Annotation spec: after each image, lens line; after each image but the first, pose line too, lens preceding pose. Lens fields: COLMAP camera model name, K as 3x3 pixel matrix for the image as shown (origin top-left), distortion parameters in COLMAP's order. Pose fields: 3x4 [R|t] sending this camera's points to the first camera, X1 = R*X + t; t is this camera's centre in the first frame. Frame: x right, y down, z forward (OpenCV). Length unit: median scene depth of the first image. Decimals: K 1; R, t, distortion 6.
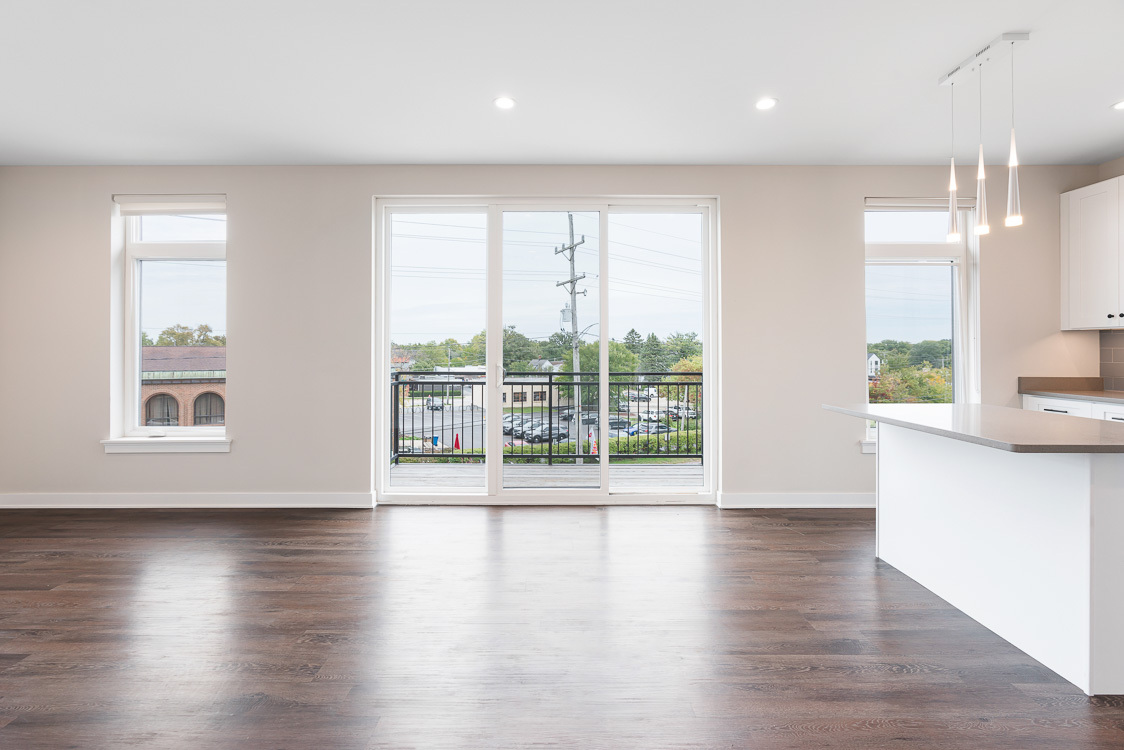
lens RADIAL K [[519.7, 0, 559.2], [0, 519.7, 345.6], [0, 0, 1]] dist [0.000444, 0.000620]
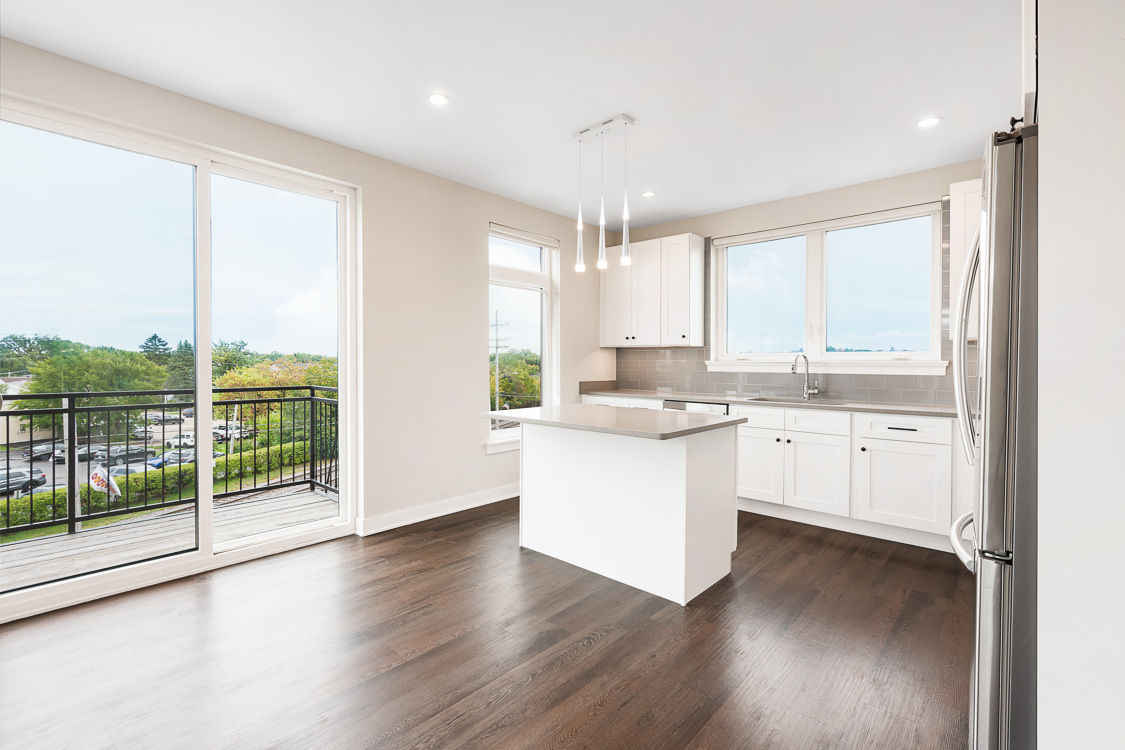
lens RADIAL K [[506.7, 0, 562.0], [0, 506.7, 366.5], [0, 0, 1]] dist [-0.006050, -0.000050]
pose [[0.672511, -0.004998, 0.740070, -0.101942], [-0.008731, 0.999854, 0.014686, 0.002860], [-0.740036, -0.016338, 0.672369, 0.159070]]
